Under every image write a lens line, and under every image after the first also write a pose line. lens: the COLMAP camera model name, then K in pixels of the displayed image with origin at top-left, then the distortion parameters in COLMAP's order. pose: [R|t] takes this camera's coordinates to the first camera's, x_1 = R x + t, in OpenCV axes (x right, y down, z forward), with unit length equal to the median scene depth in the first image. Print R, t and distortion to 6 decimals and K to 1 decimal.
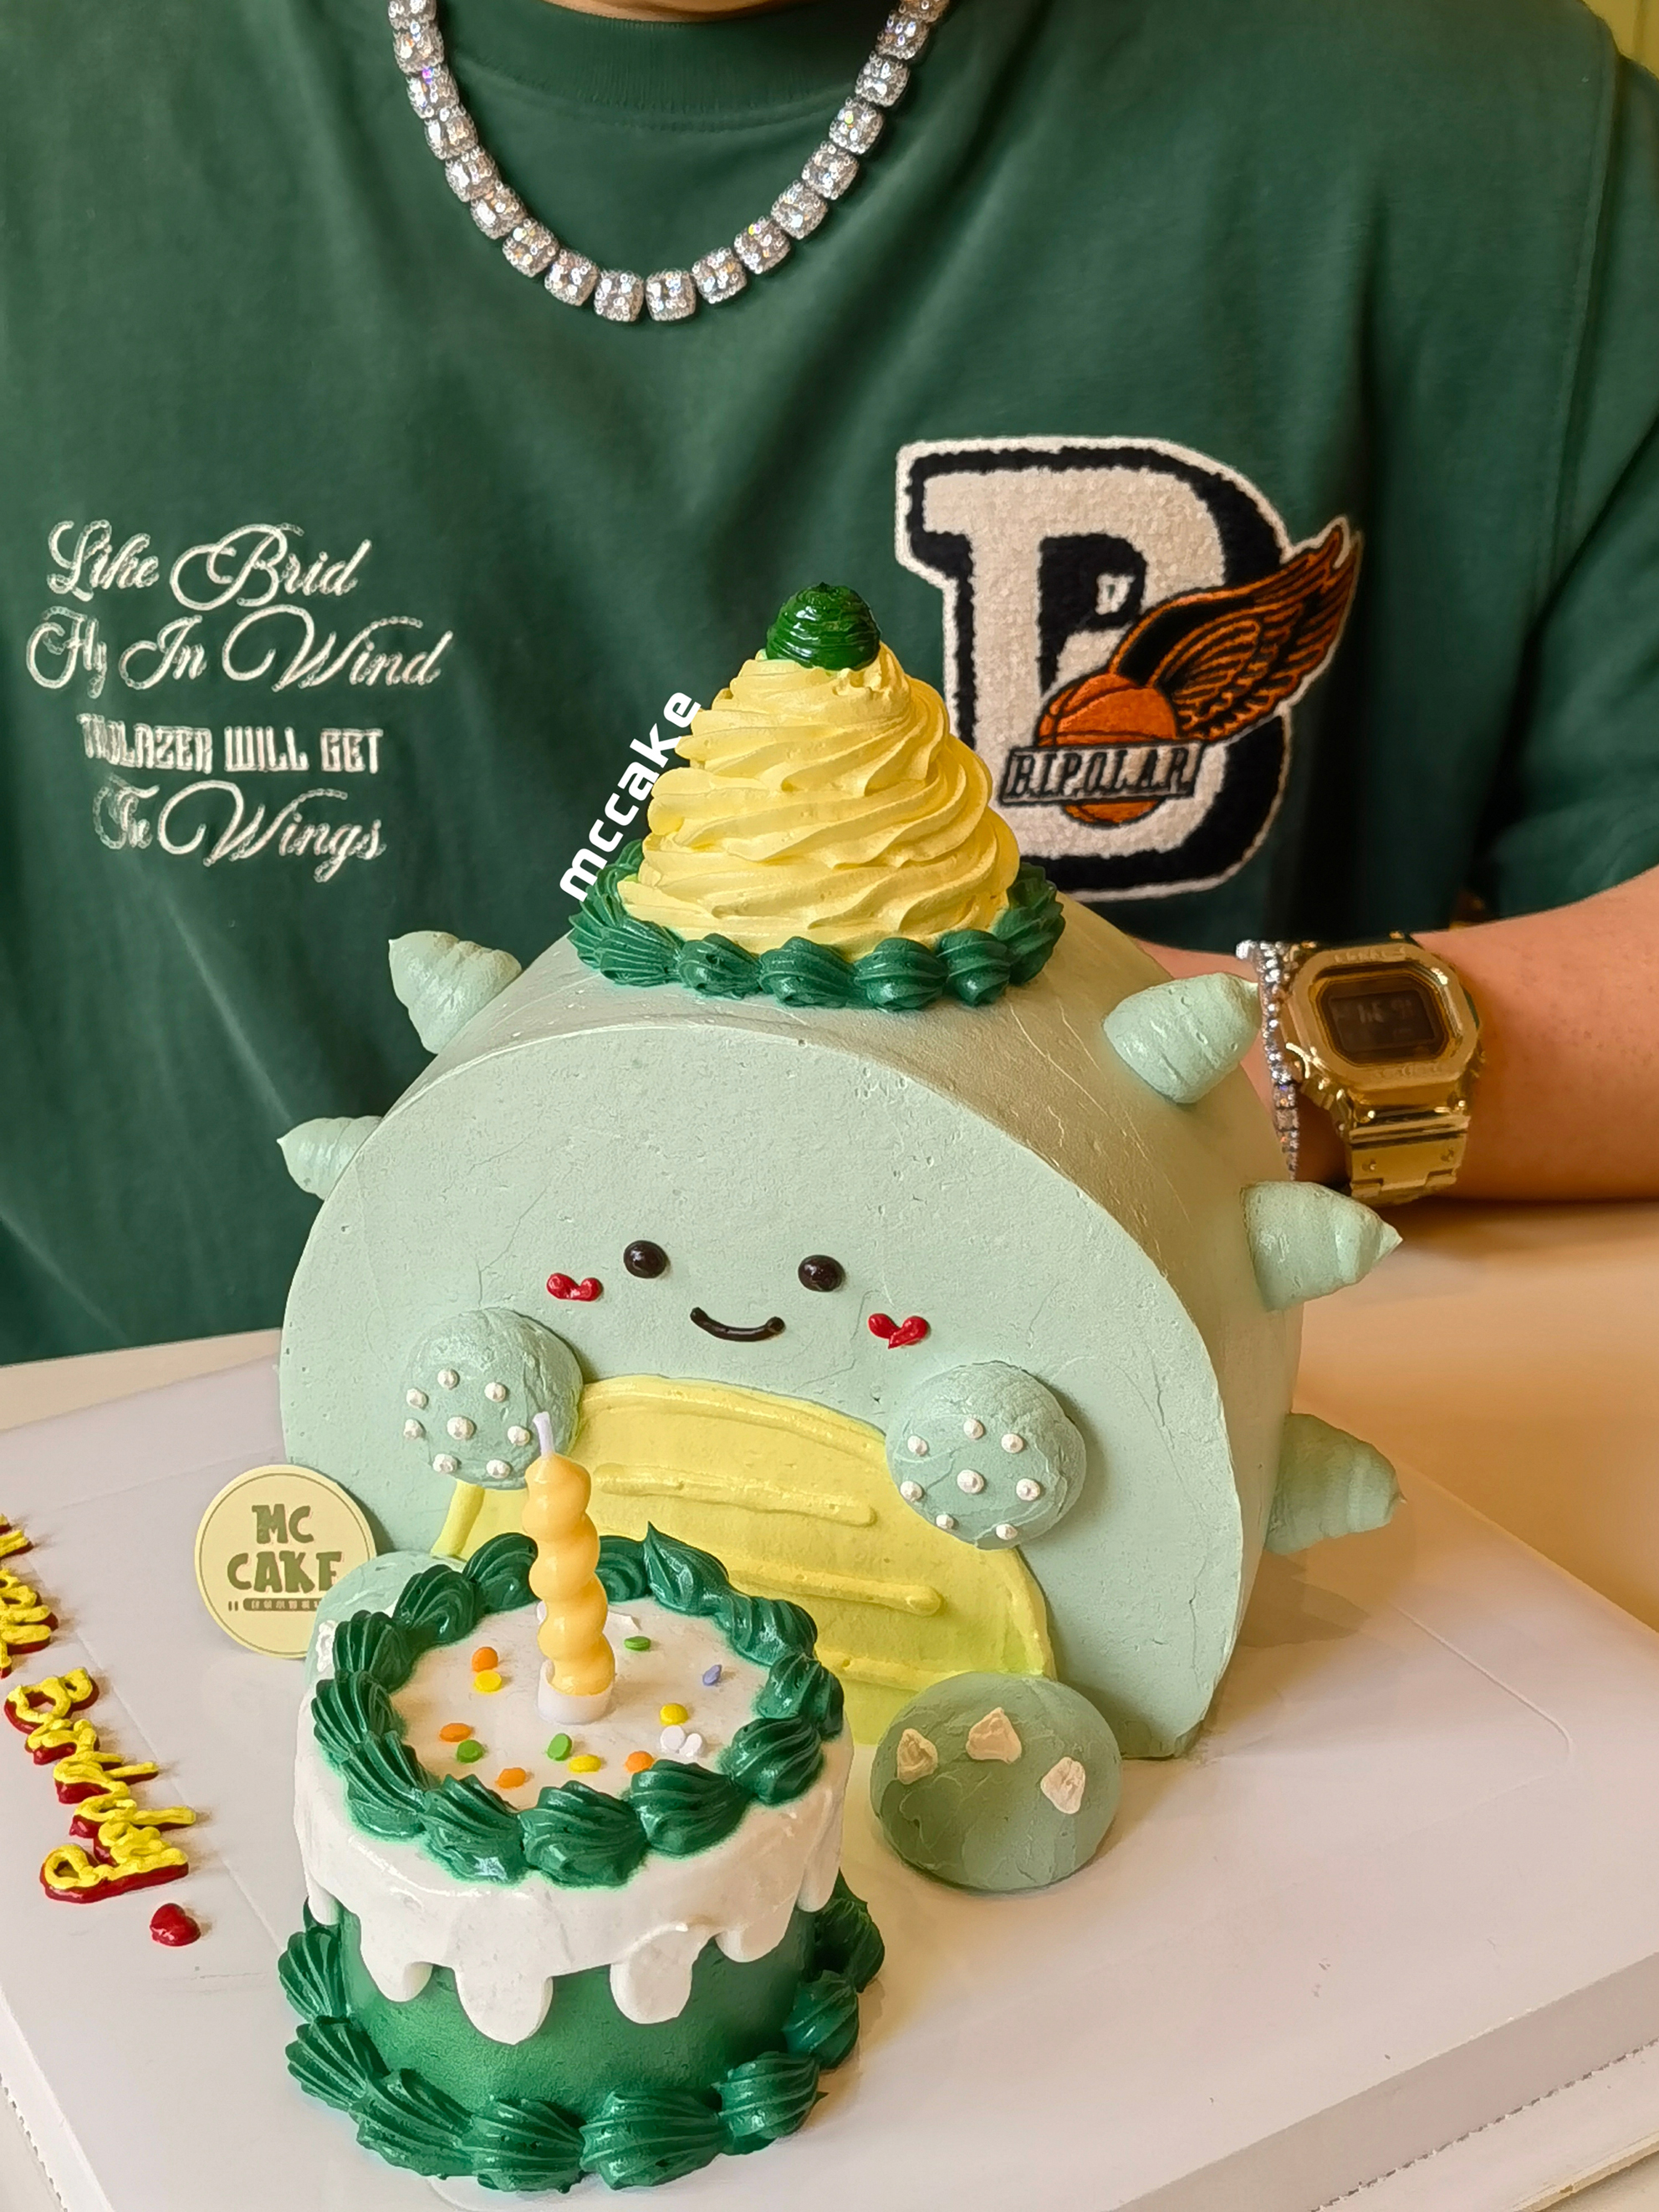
lens RADIAL K [[2091.6, 0, 960.5], [0, 2091.6, 1104.0], [0, 0, 1]] dist [-0.013444, 0.129758]
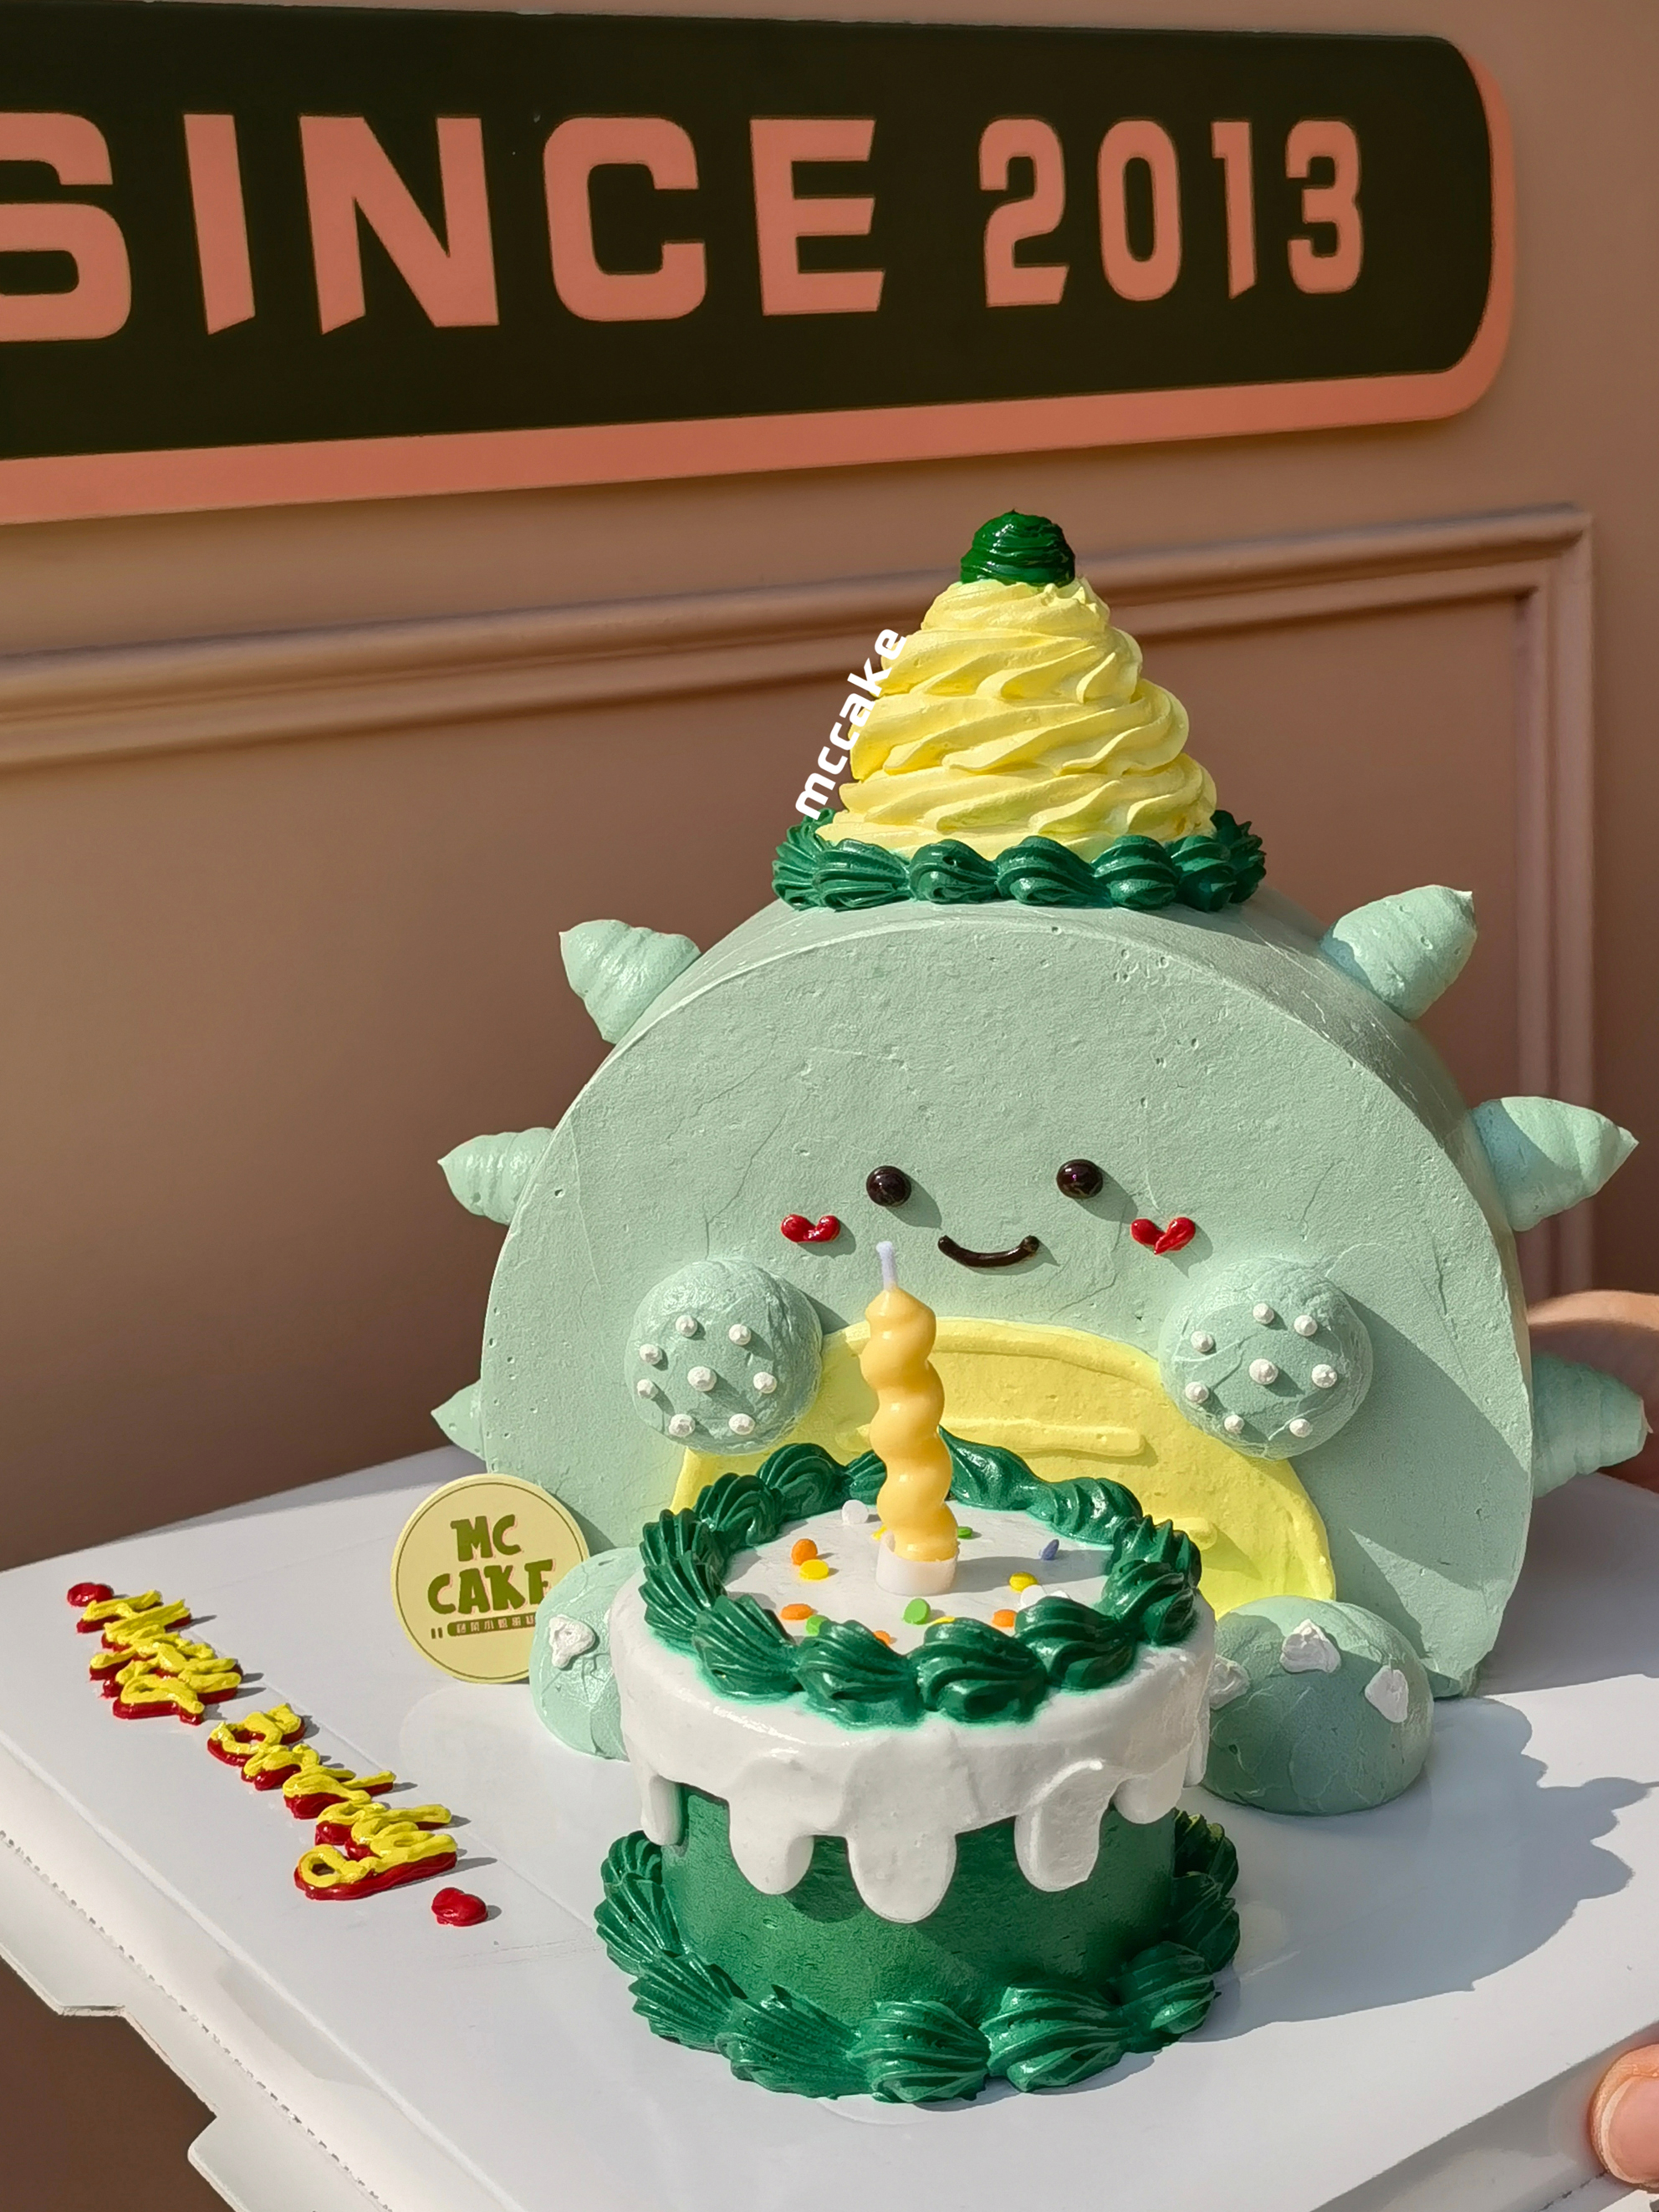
lens RADIAL K [[2091.6, 0, 960.5], [0, 2091.6, 1104.0], [0, 0, 1]] dist [-0.013444, 0.129758]
pose [[0.997234, -0.066993, 0.032175, -0.150123], [0.070306, 0.990735, -0.116191, 0.154386], [-0.024093, 0.118132, 0.992706, 0.040832]]
